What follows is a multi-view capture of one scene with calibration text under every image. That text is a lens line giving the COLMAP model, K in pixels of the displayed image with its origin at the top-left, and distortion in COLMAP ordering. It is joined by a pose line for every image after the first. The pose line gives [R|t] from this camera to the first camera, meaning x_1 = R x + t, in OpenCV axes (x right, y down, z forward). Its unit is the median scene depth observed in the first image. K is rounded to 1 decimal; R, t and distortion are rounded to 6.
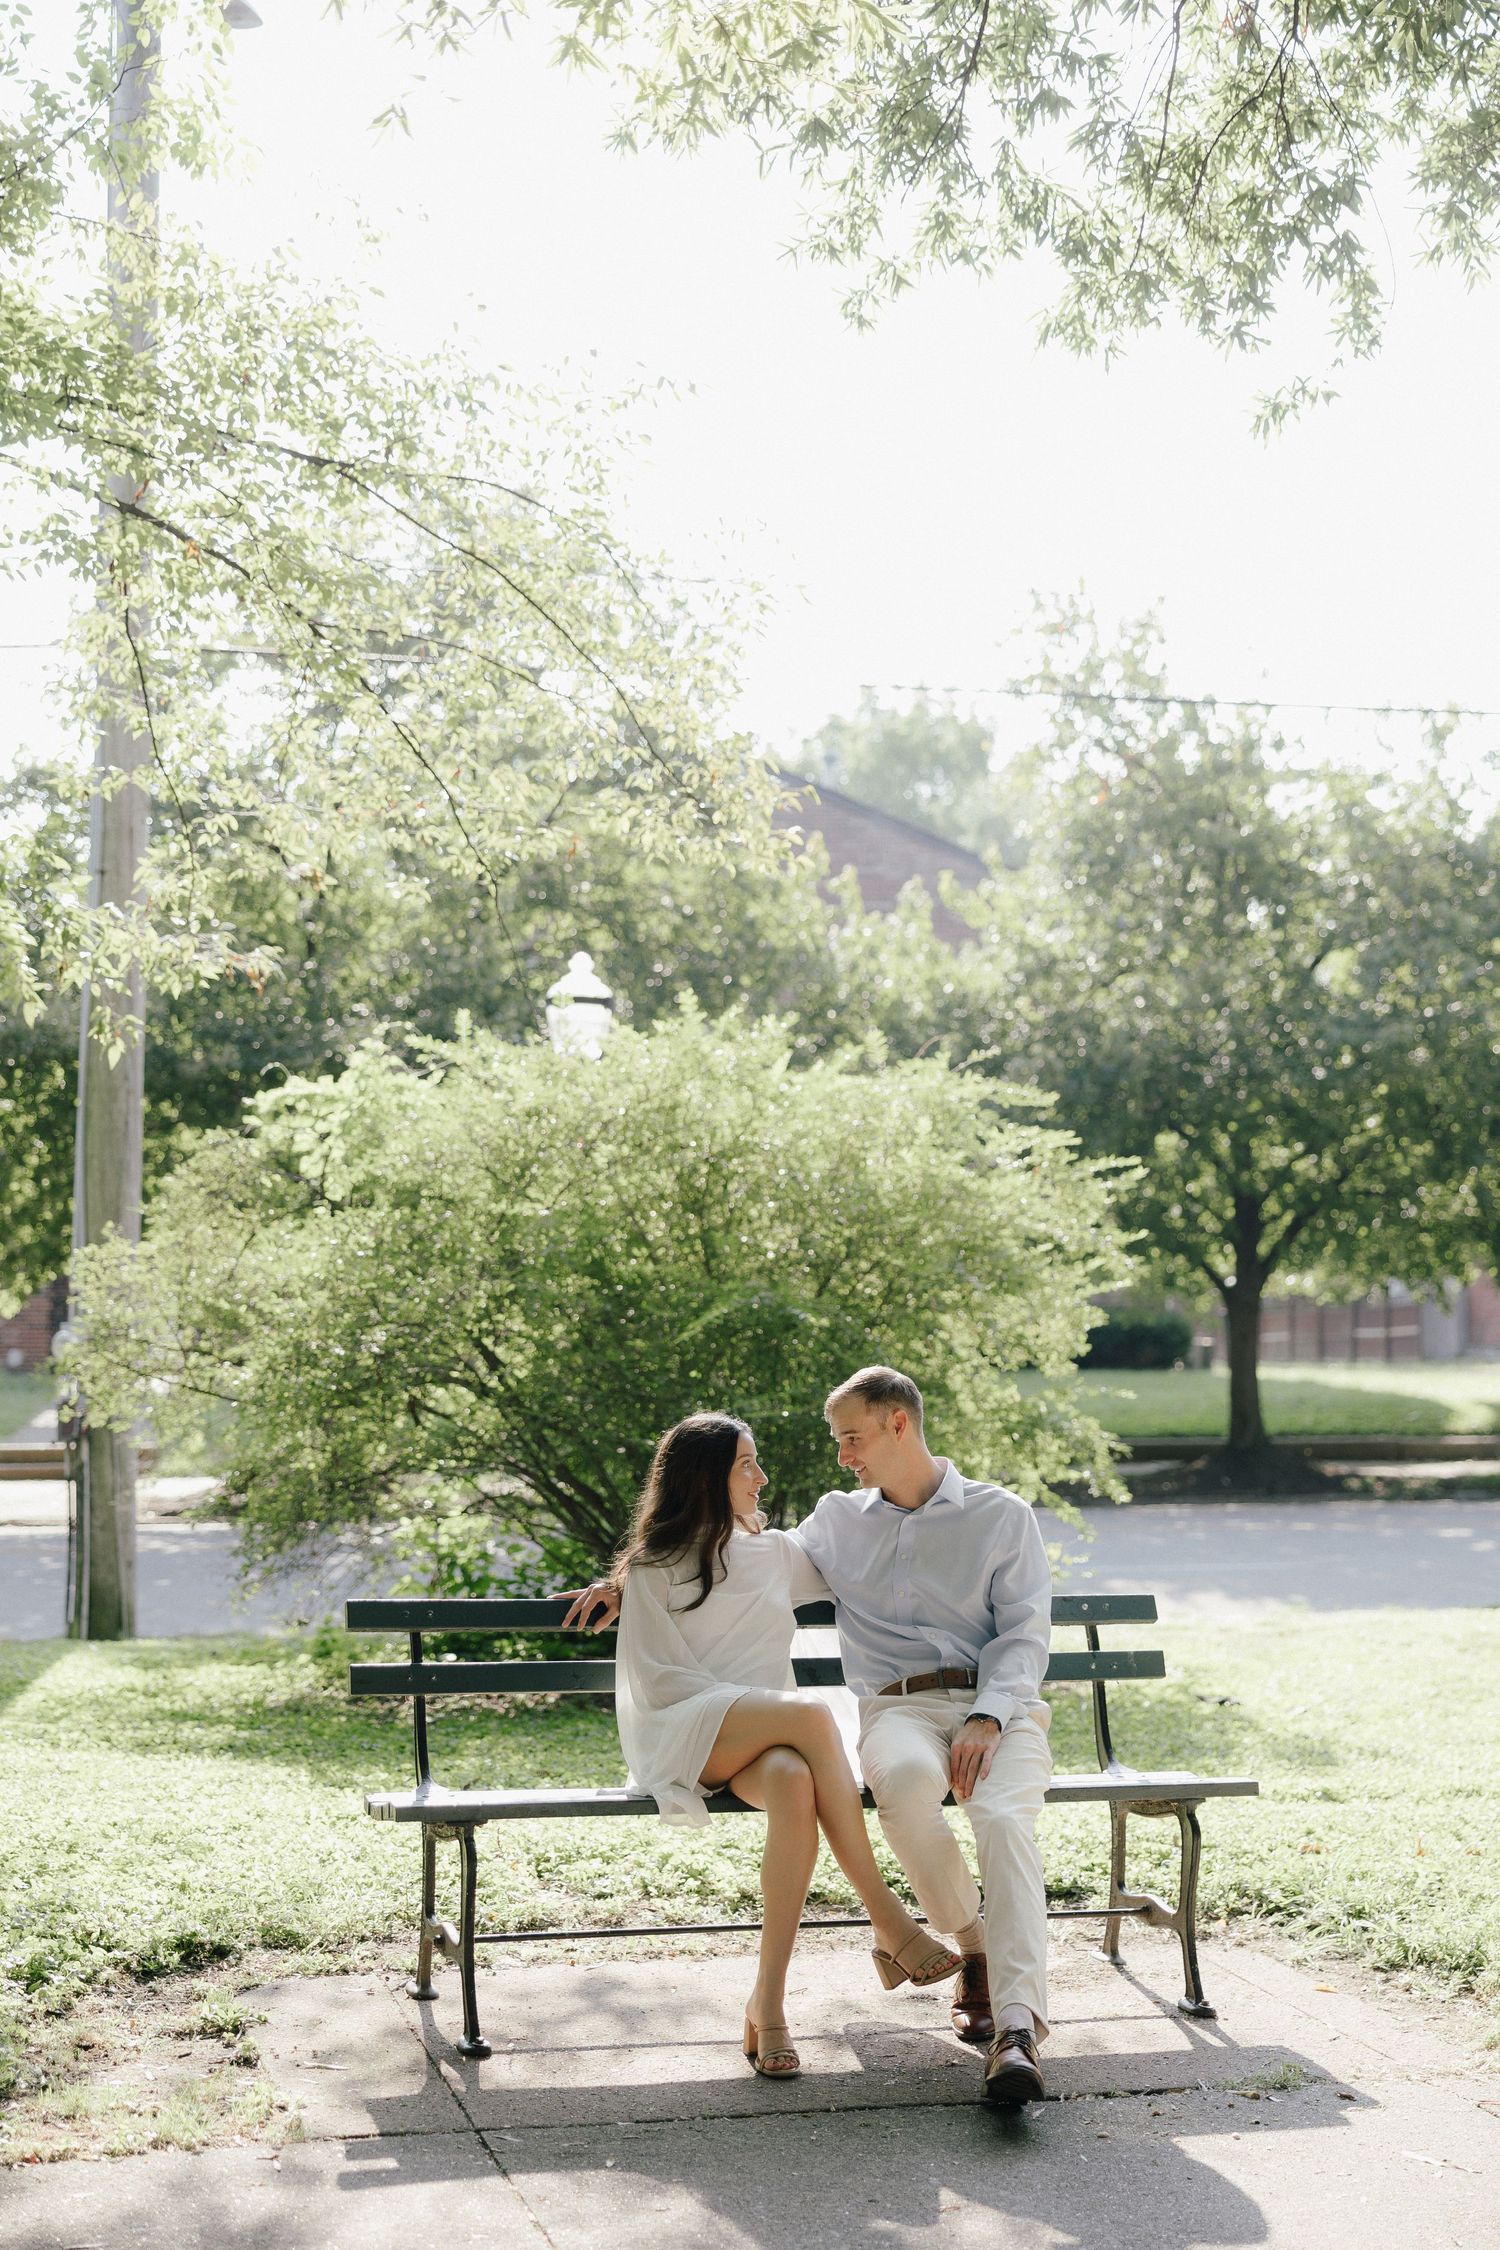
lens RADIAL K [[3007.4, 0, 756.0], [0, 3007.4, 1128.8], [0, 0, 1]] dist [-0.008180, 0.000000]
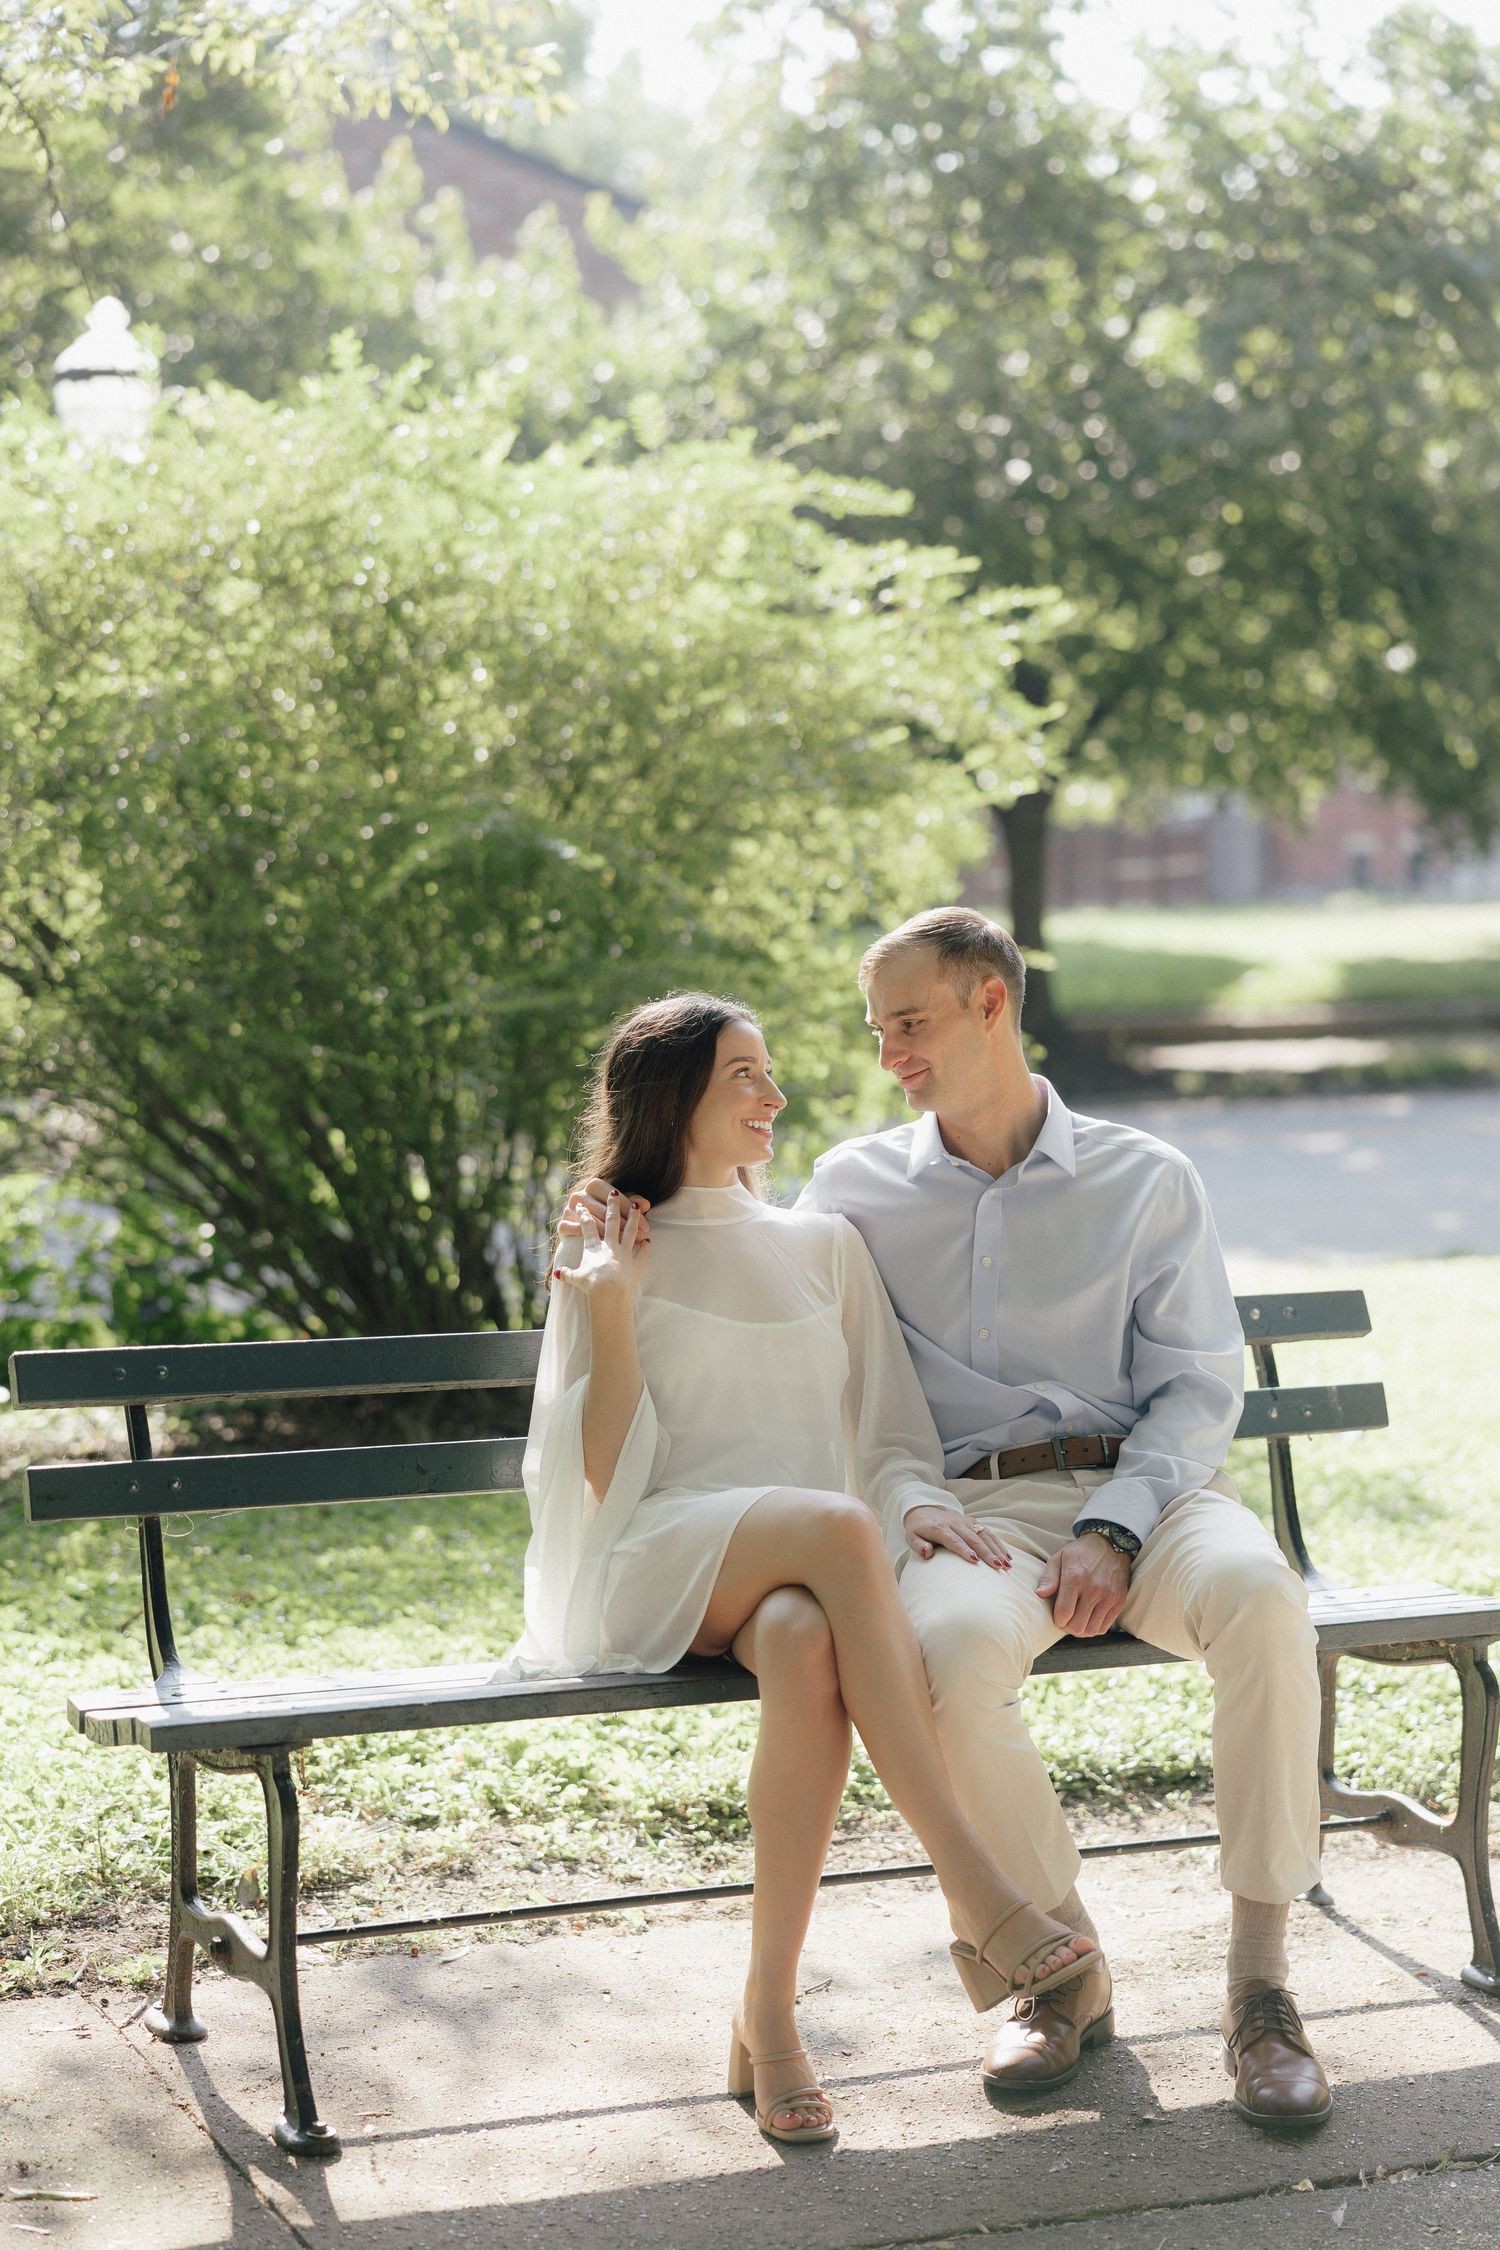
lens RADIAL K [[4190.1, 0, 741.8], [0, 4190.1, 1138.2], [0, 0, 1]] dist [0.002944, 0.000000]
pose [[0.993212, -0.029633, 0.112477, -0.043106], [0.015025, 0.991588, 0.128559, 0.009383], [-0.115340, -0.125997, 0.985303, 0.109206]]
